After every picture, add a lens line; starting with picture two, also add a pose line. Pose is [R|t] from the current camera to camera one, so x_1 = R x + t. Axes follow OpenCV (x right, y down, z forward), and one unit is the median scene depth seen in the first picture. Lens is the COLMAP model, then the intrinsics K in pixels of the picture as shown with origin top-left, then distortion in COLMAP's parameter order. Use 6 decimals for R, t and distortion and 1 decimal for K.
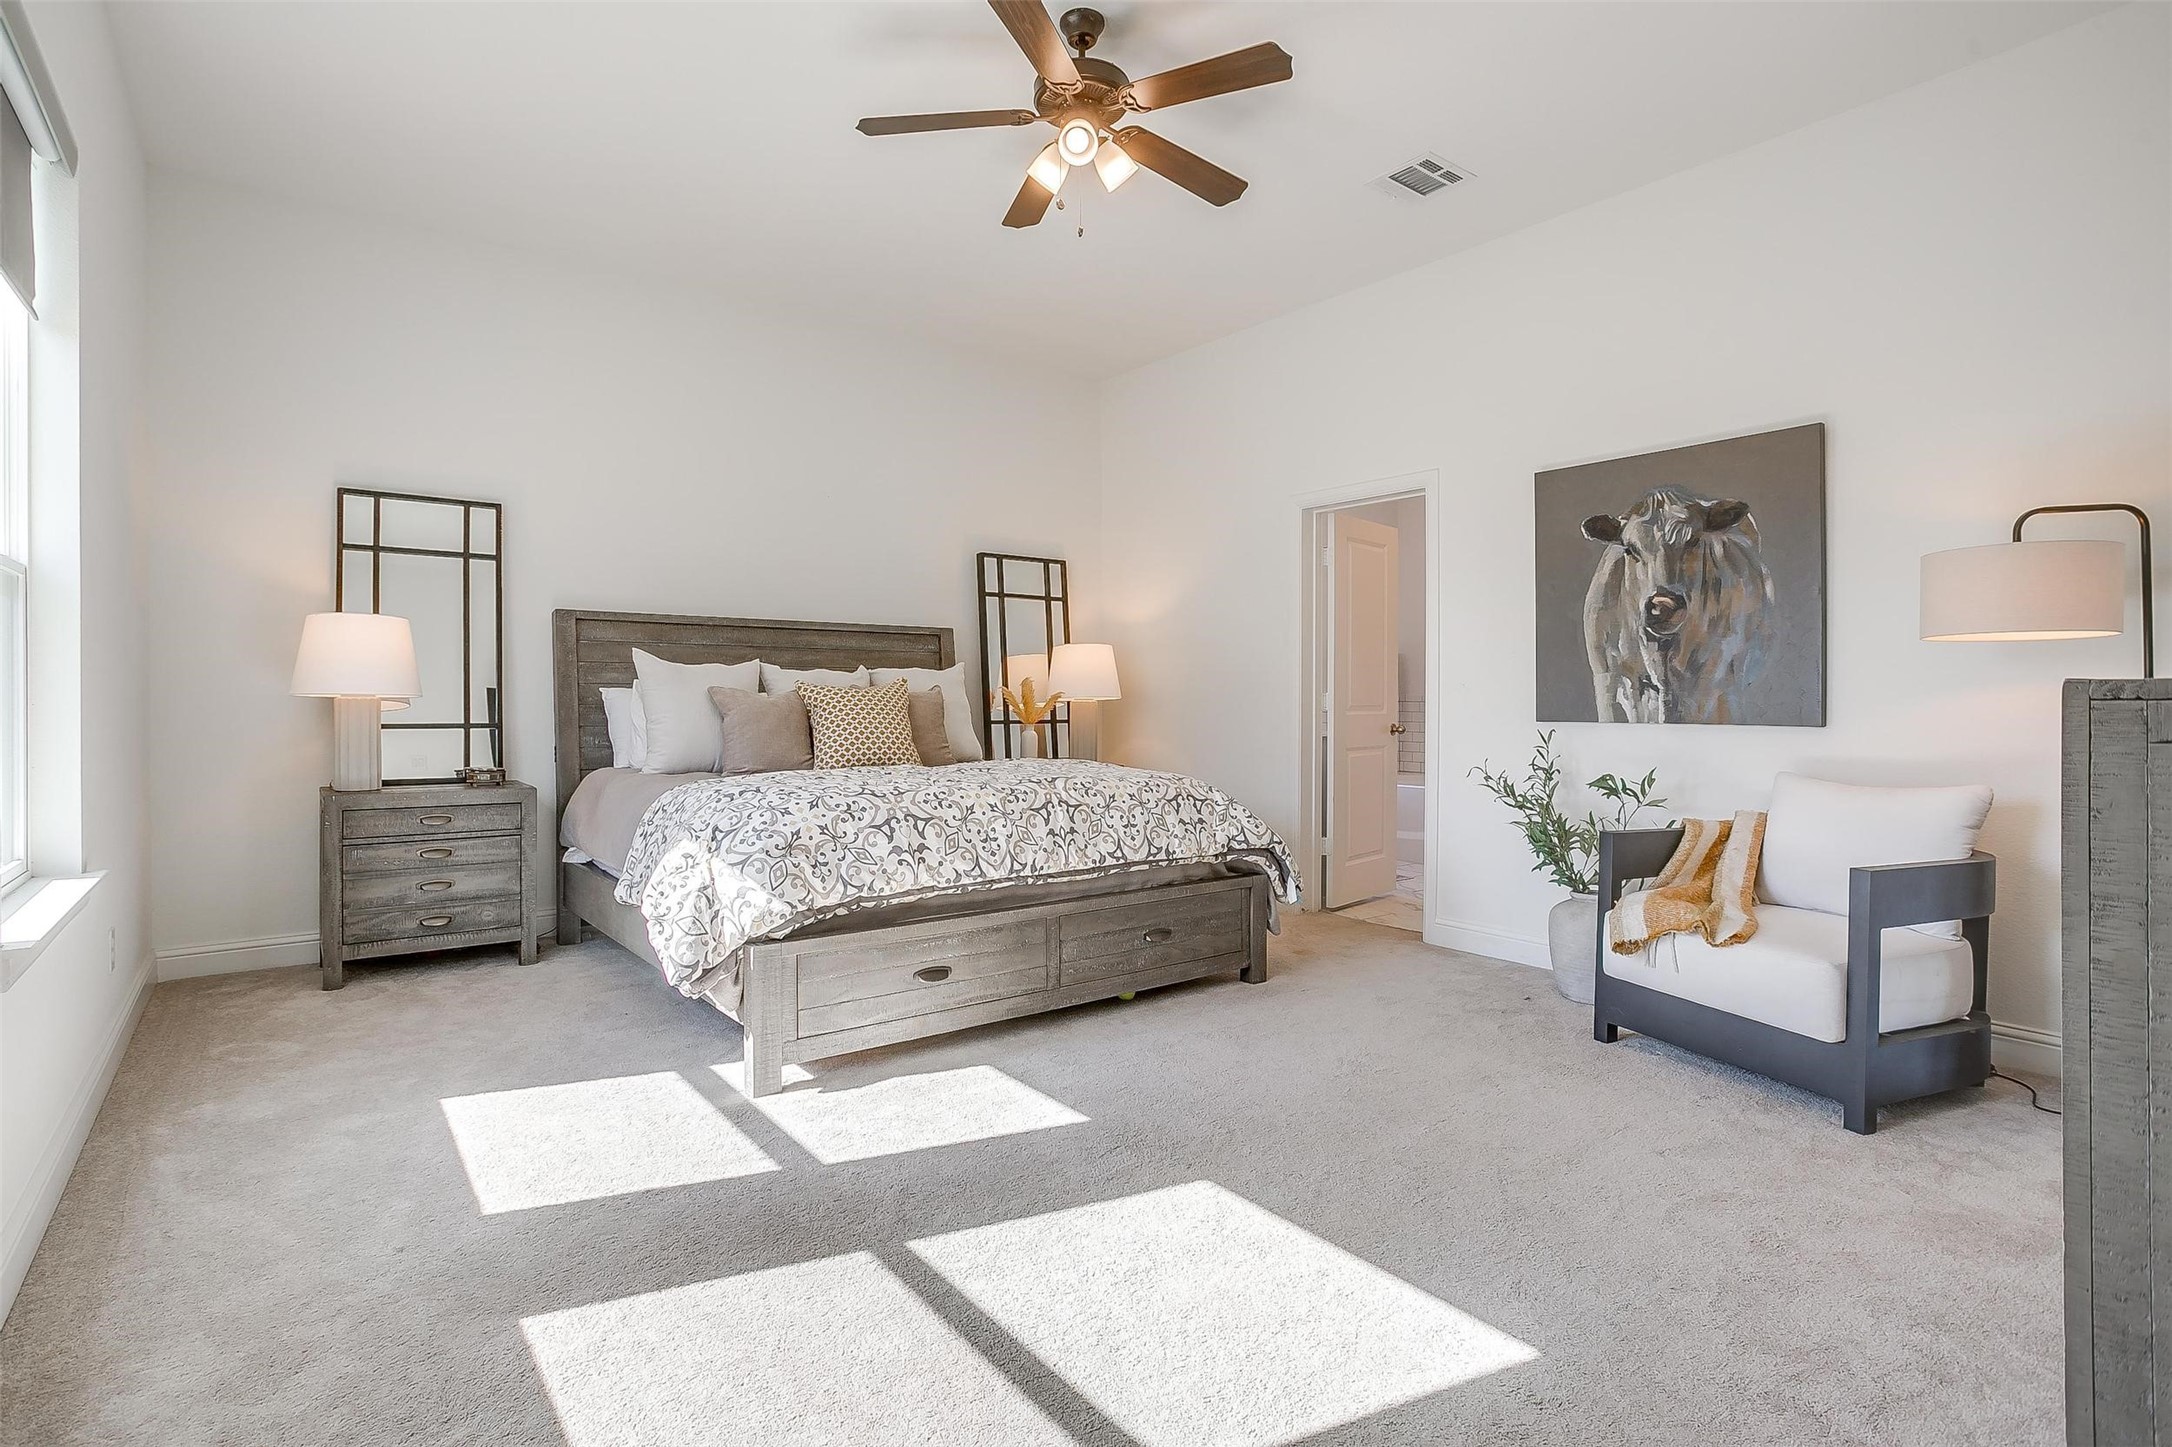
lens RADIAL K [[1059.8, 0, 1069.5], [0, 1059.8, 702.7], [0, 0, 1]] dist [-0.012454, 0.000918]
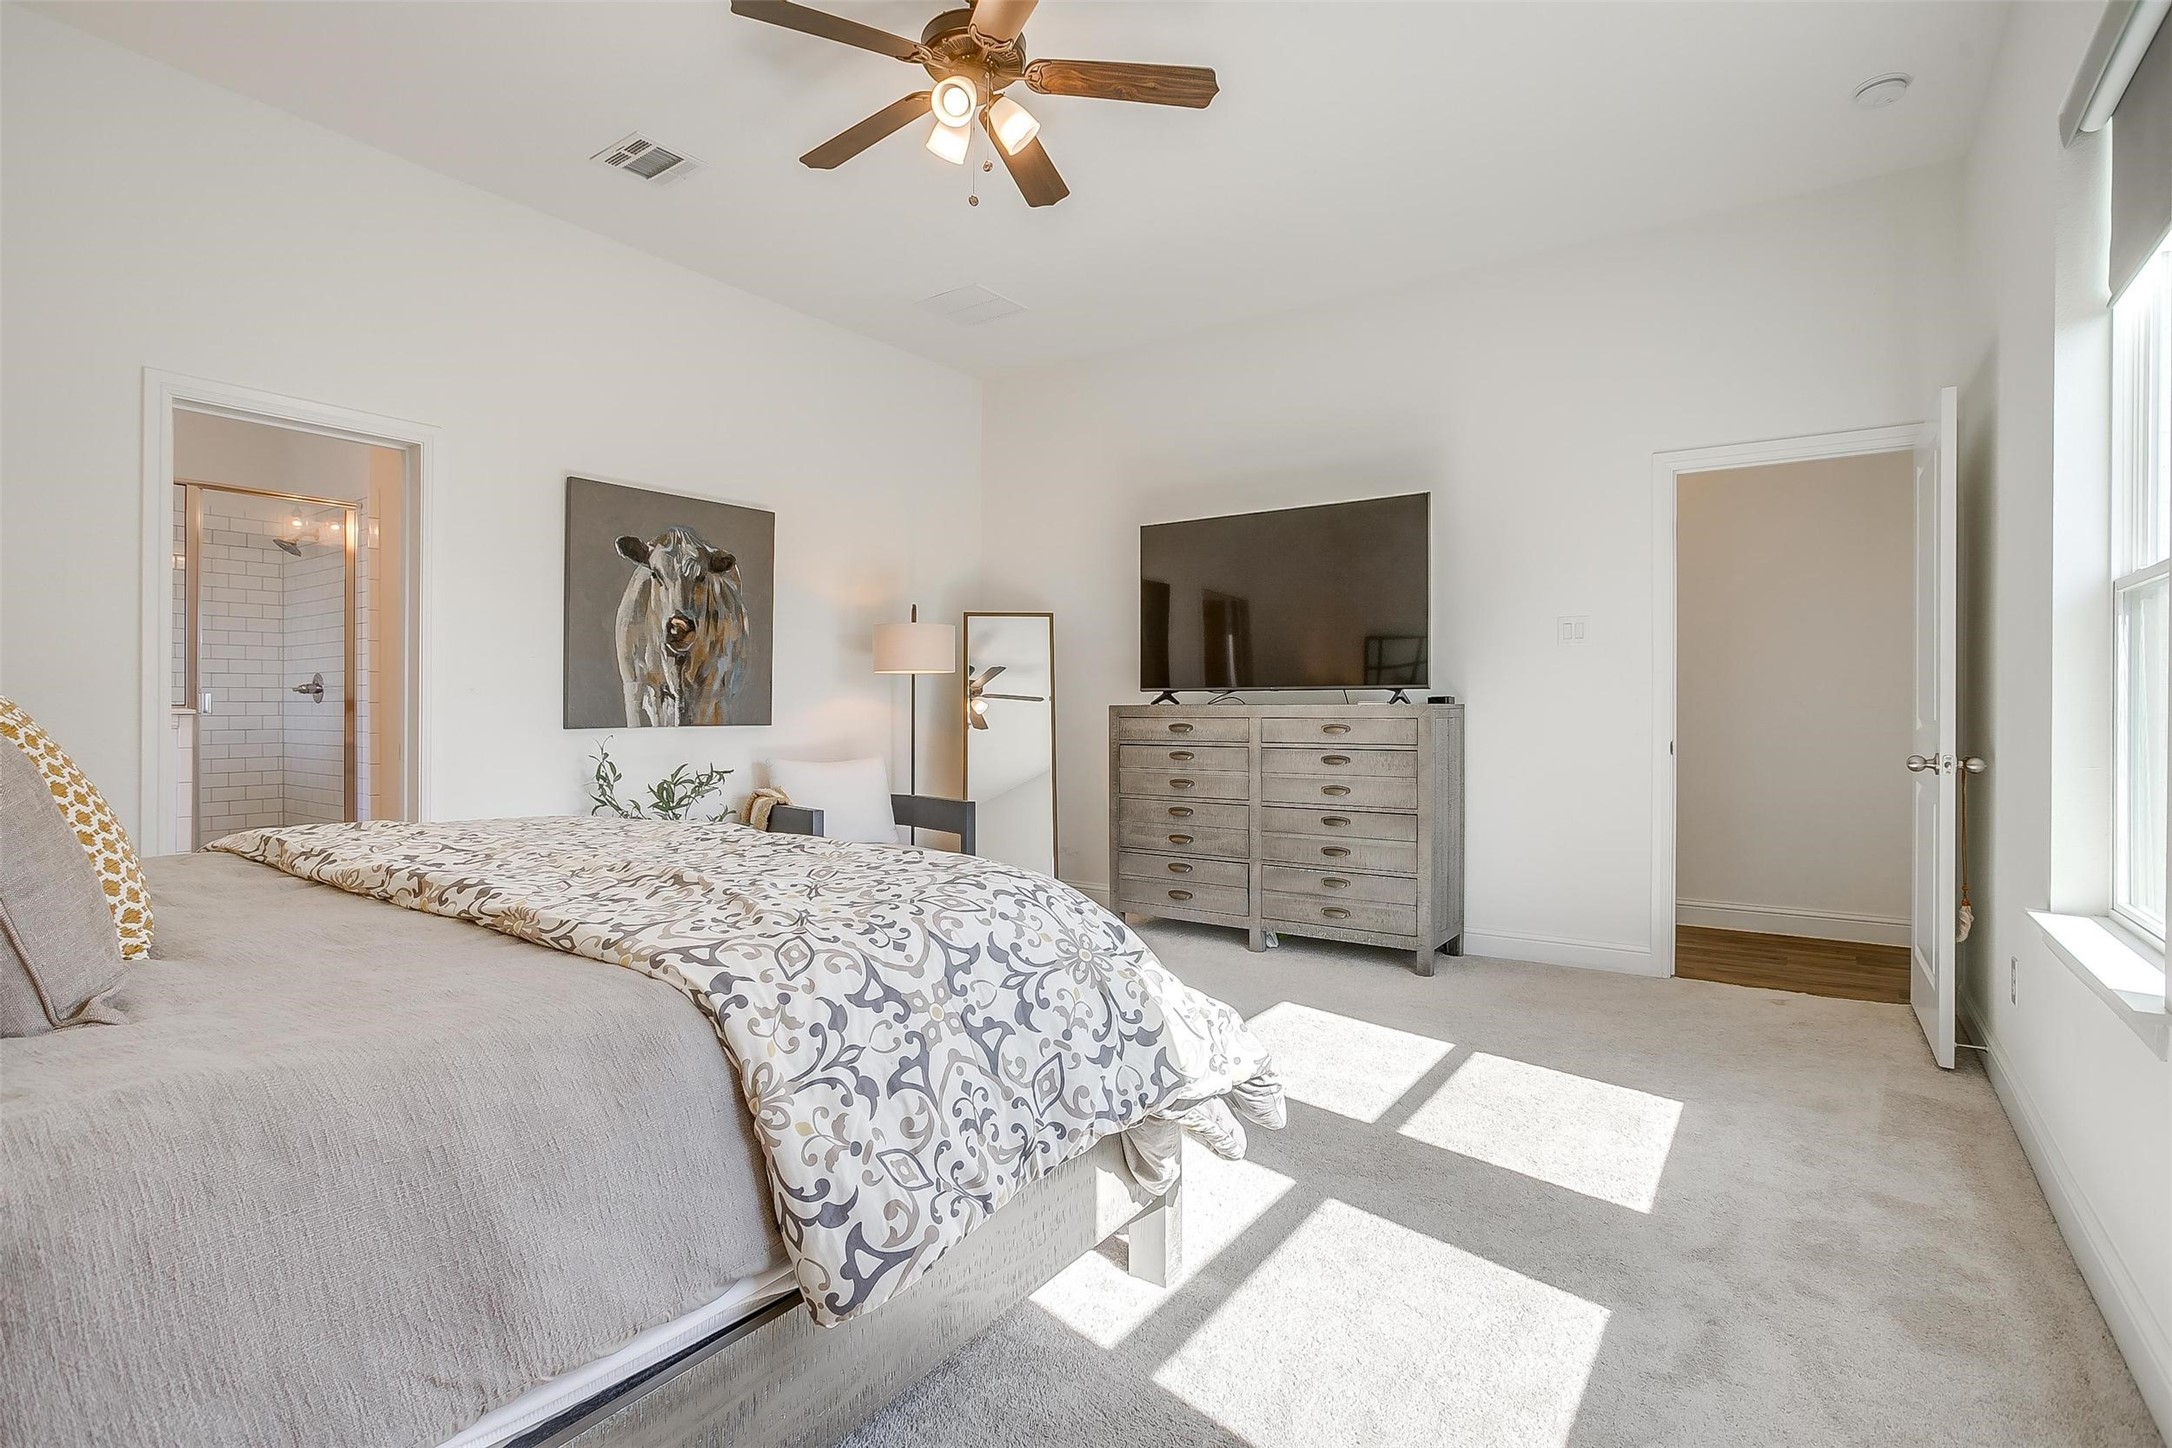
lens RADIAL K [[1059.8, 0, 1069.5], [0, 1059.8, 703.2], [0, 0, 1]] dist [-0.012454, 0.000918]
pose [[-0.303006, -0.003080, 0.952984, -0.697495], [0.001948, 0.999991, 0.003852, -0.010205], [-0.952987, 0.003024, -0.302997, 0.940773]]
